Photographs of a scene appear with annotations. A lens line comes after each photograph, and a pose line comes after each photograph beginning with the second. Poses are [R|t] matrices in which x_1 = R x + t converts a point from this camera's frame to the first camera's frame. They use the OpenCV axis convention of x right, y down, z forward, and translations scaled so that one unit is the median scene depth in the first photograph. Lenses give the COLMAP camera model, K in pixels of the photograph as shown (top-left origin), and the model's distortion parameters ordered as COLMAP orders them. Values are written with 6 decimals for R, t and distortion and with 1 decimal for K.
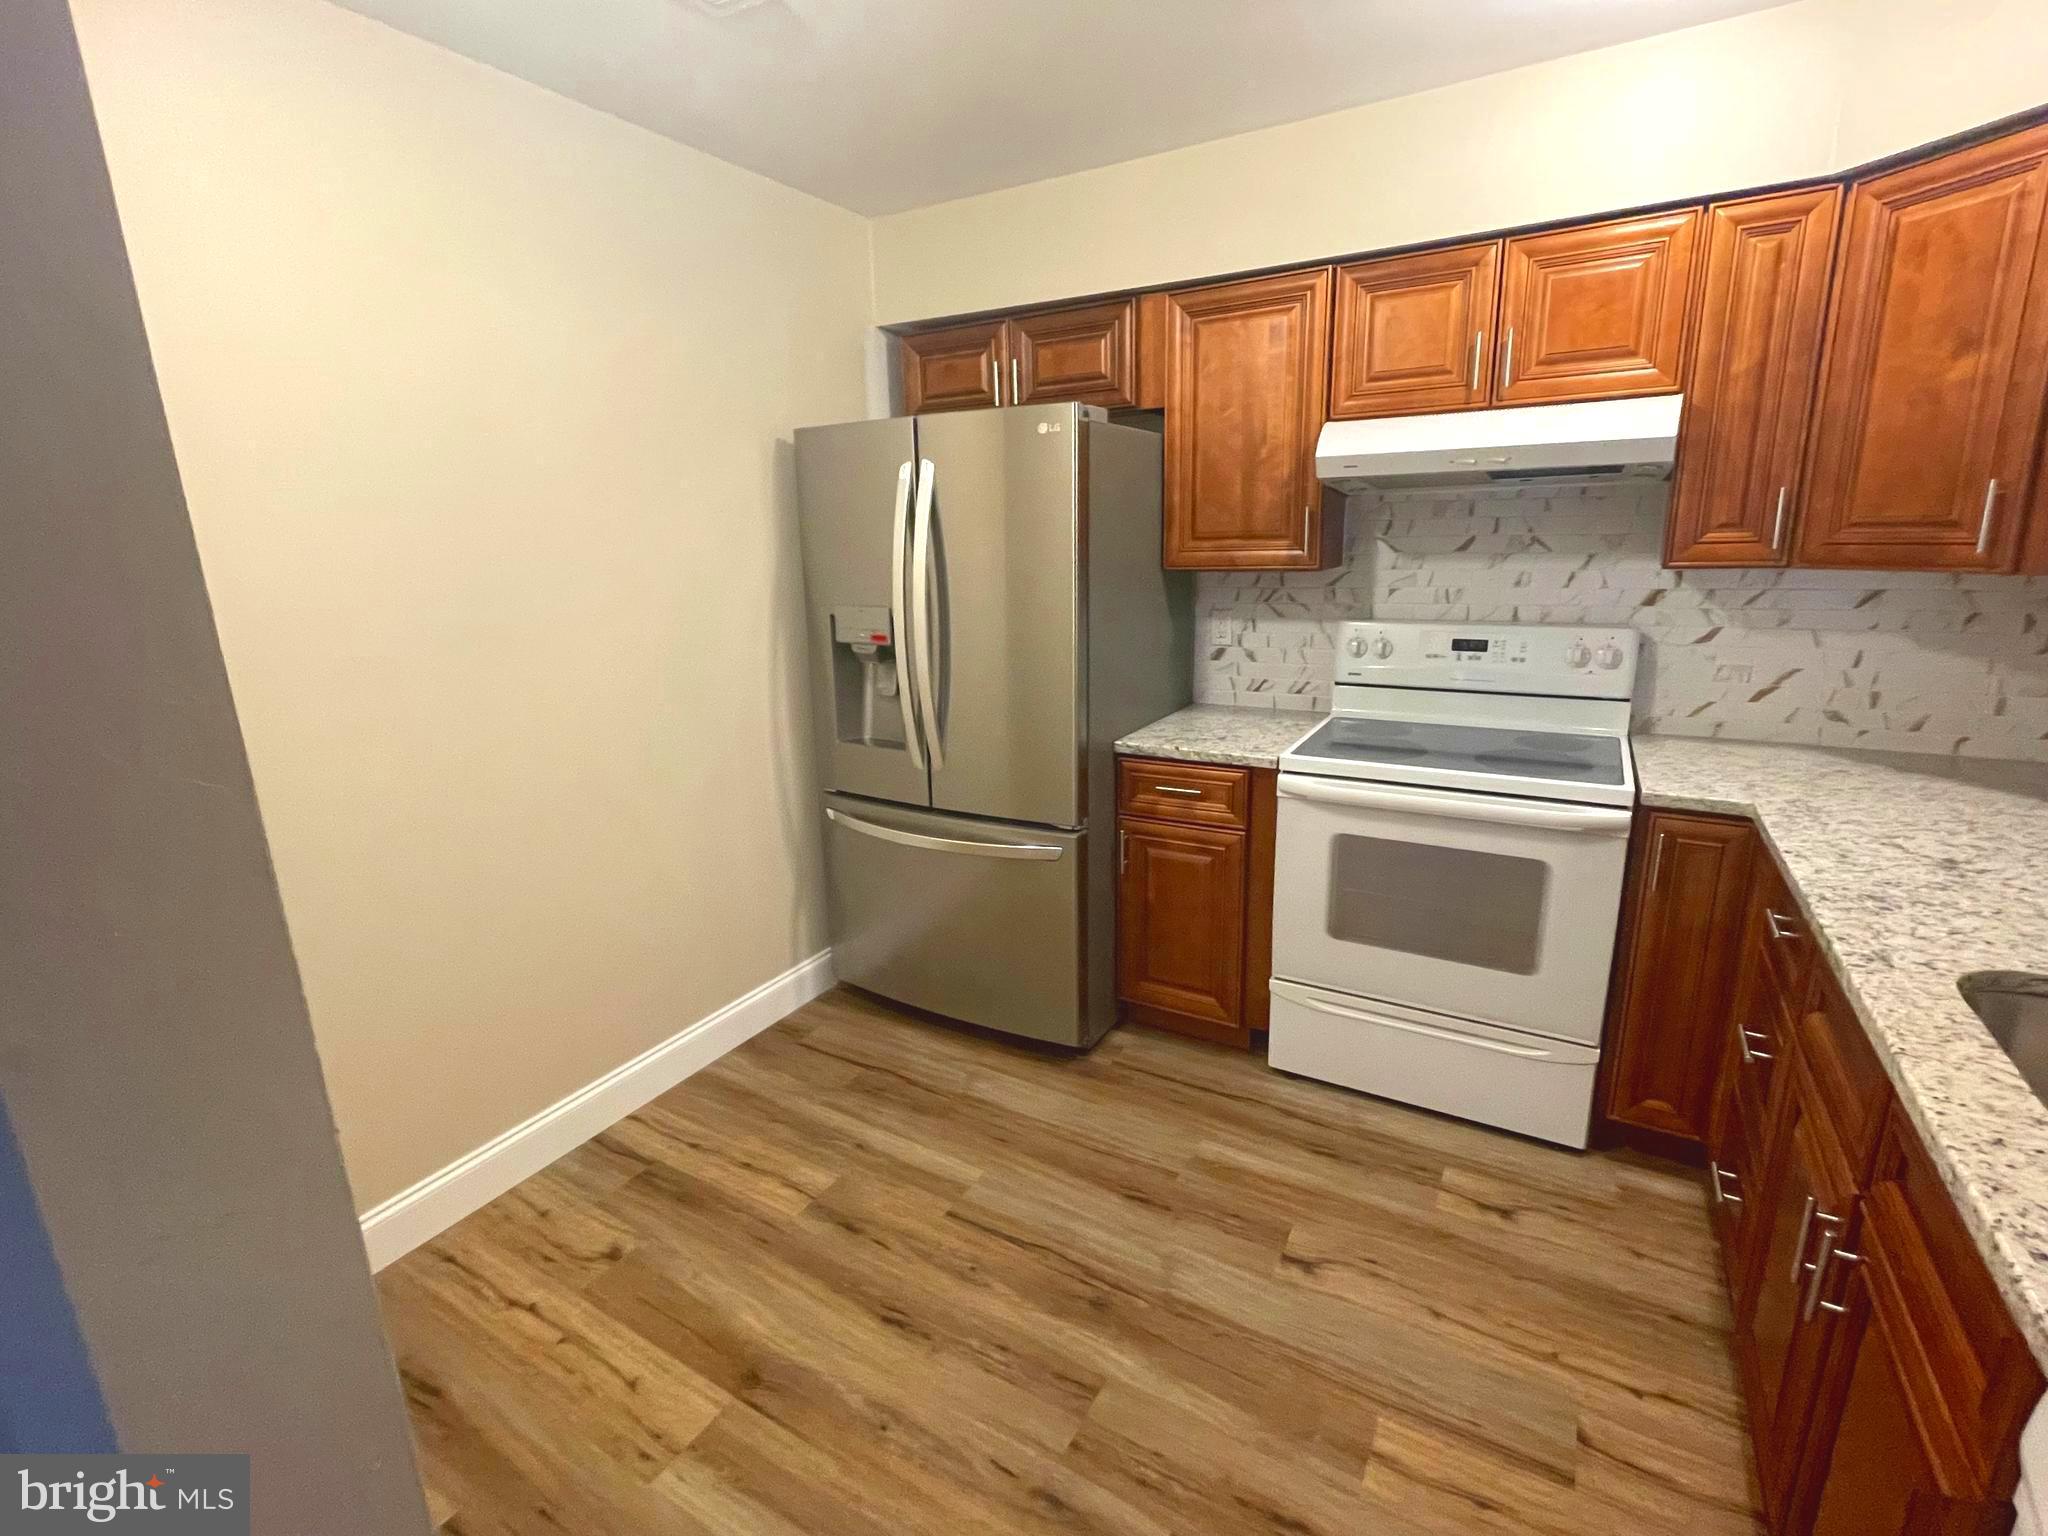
lens RADIAL K [[931.5, 0, 1018.5], [0, 931.5, 761.0], [0, 0, 1]] dist [-0.003169, -0.000680]
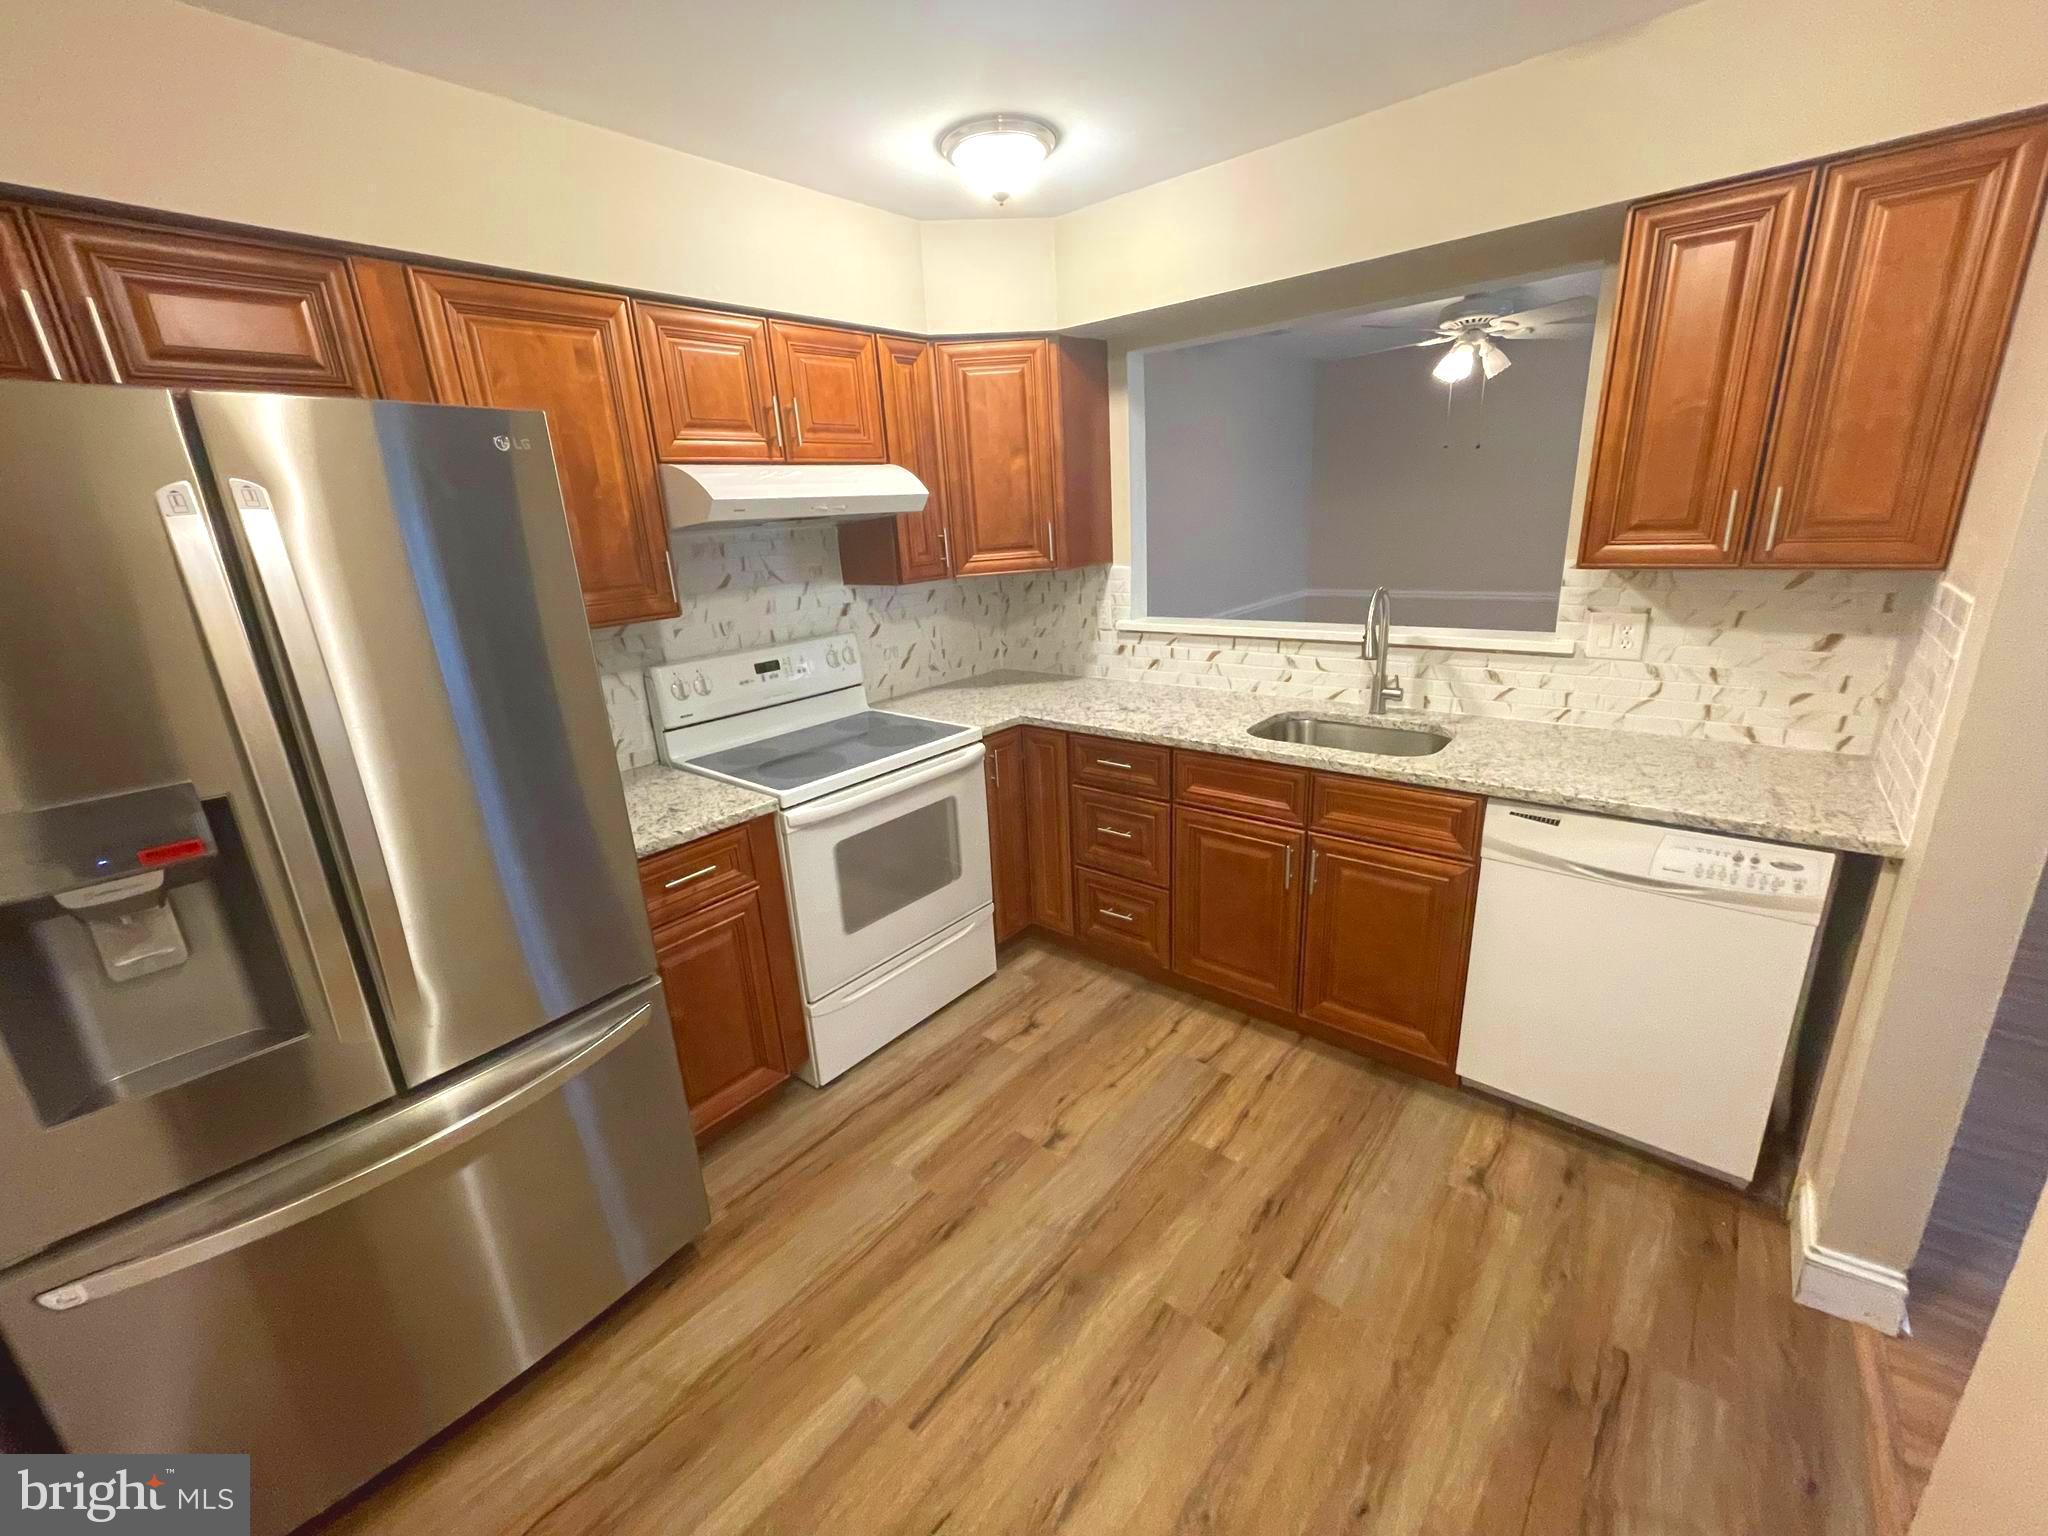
lens RADIAL K [[825.4, 0, 1019.6], [0, 825.4, 763.1], [0, 0, 1]] dist [-0.001284, 0.000010]
pose [[0.167338, -0.269655, 0.948306, -0.546224], [0.289949, 0.932791, 0.214079, -0.164366], [-0.942299, 0.239137, 0.234278, 0.572563]]
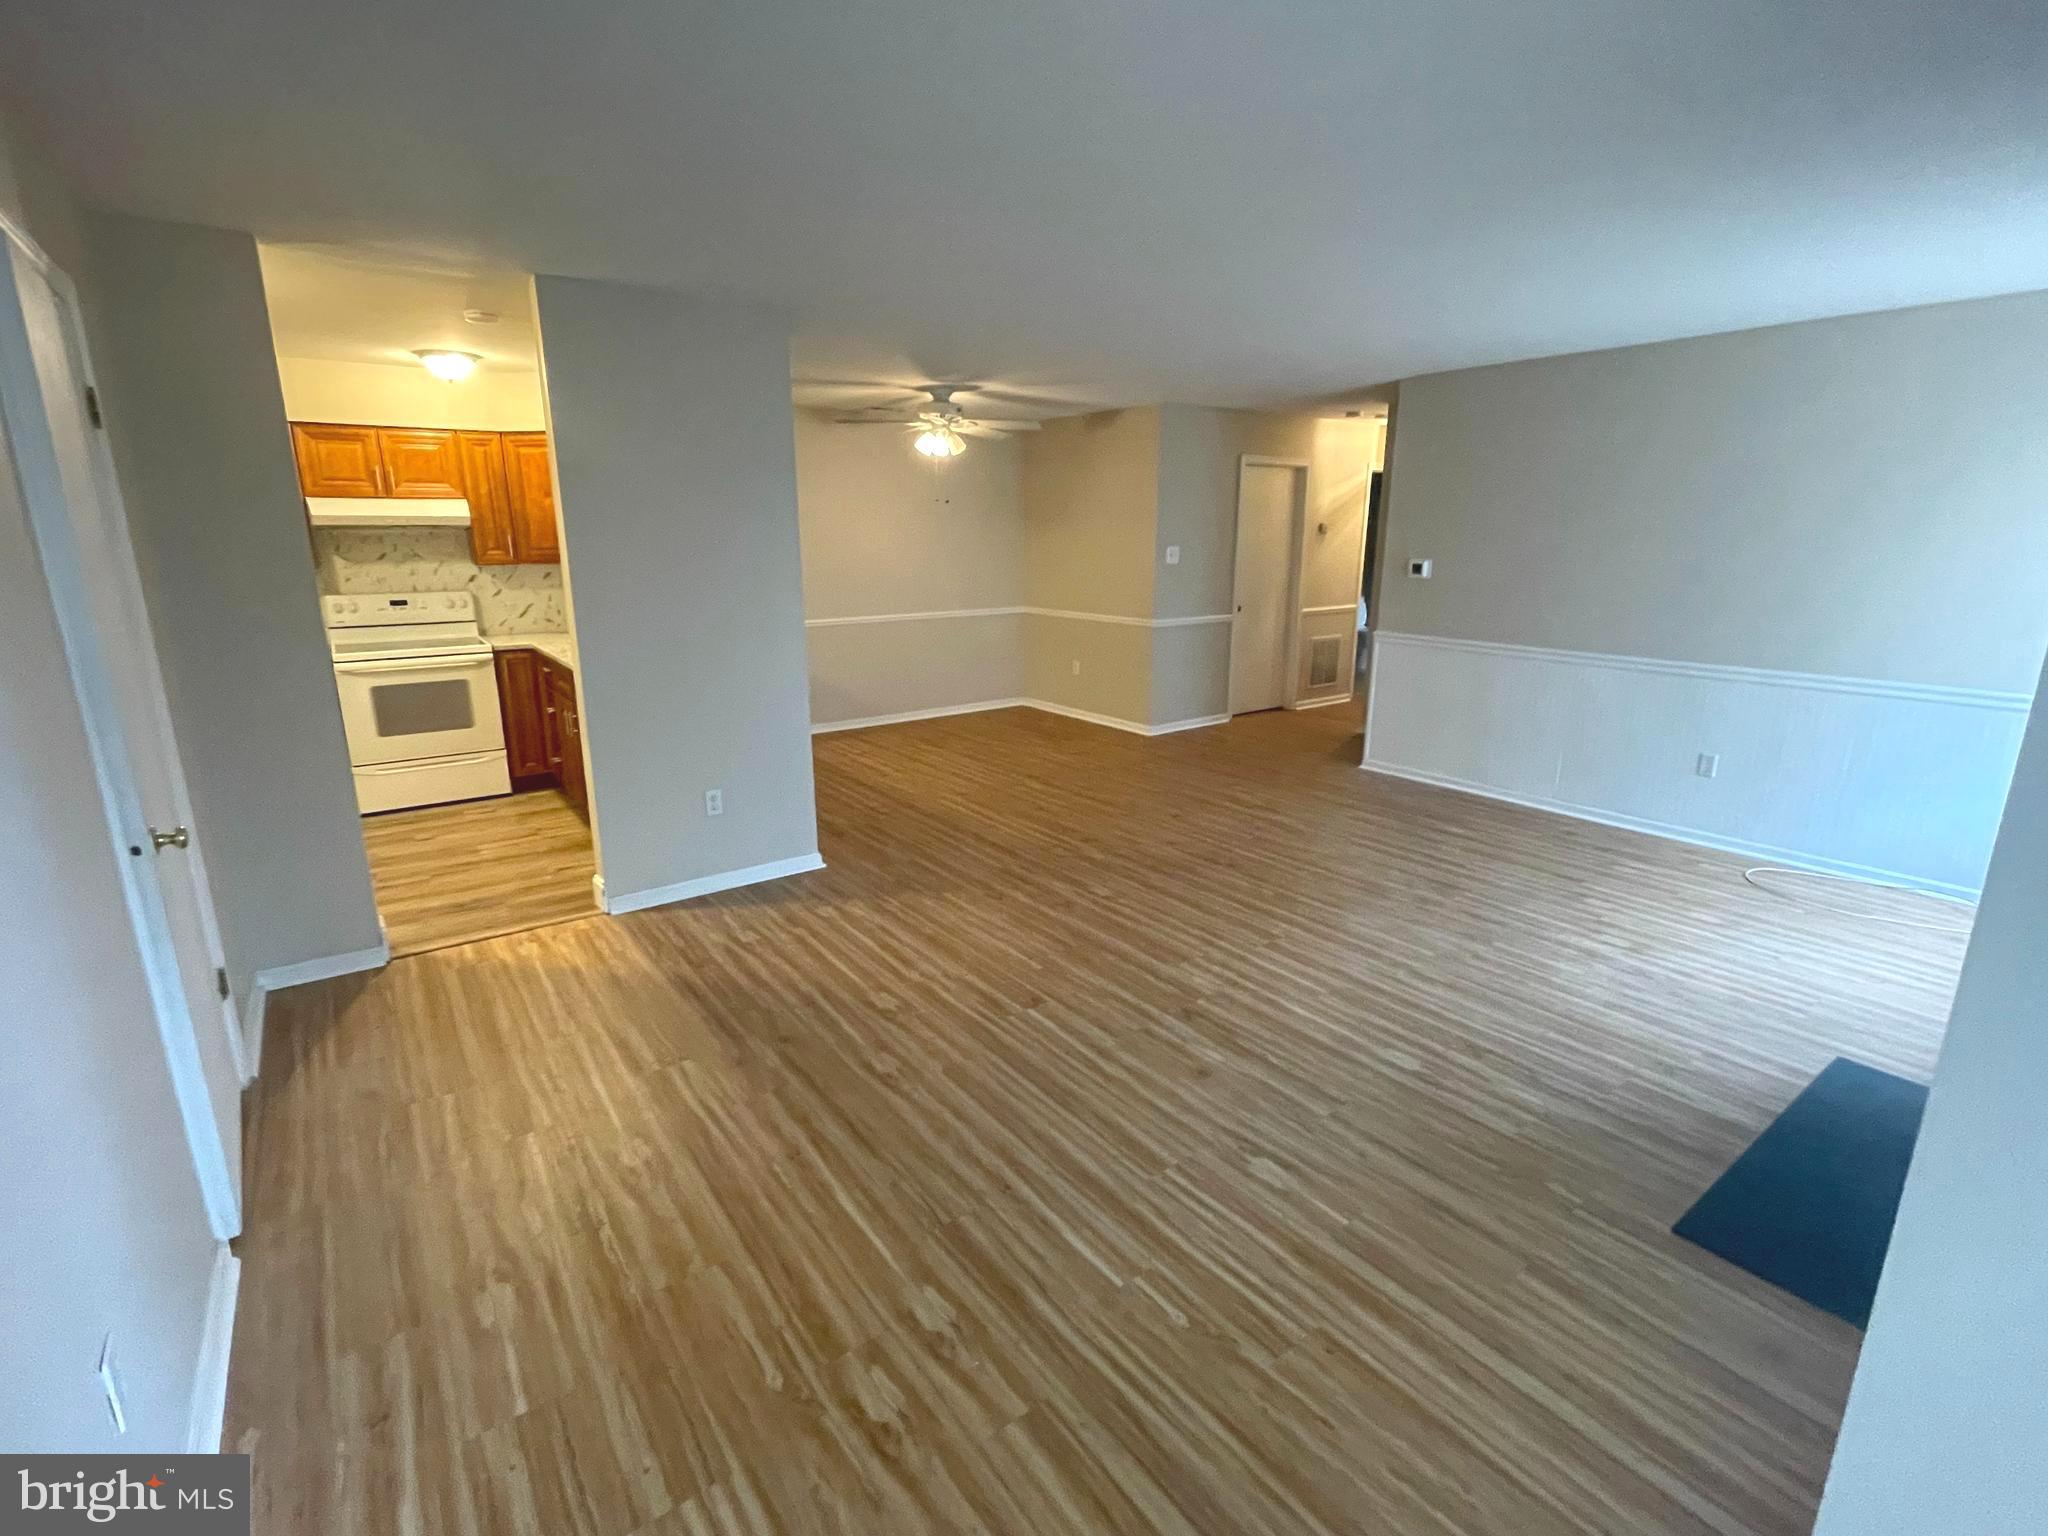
lens RADIAL K [[931.5, 0, 1015.8], [0, 931.5, 764.9], [0, 0, 1]] dist [-0.003169, -0.000680]
pose [[0.393713, -0.197494, 0.897767, -1.115802], [0.213353, 0.969610, 0.119733, 0.332906], [-0.894131, 0.144401, 0.423884, -1.320465]]
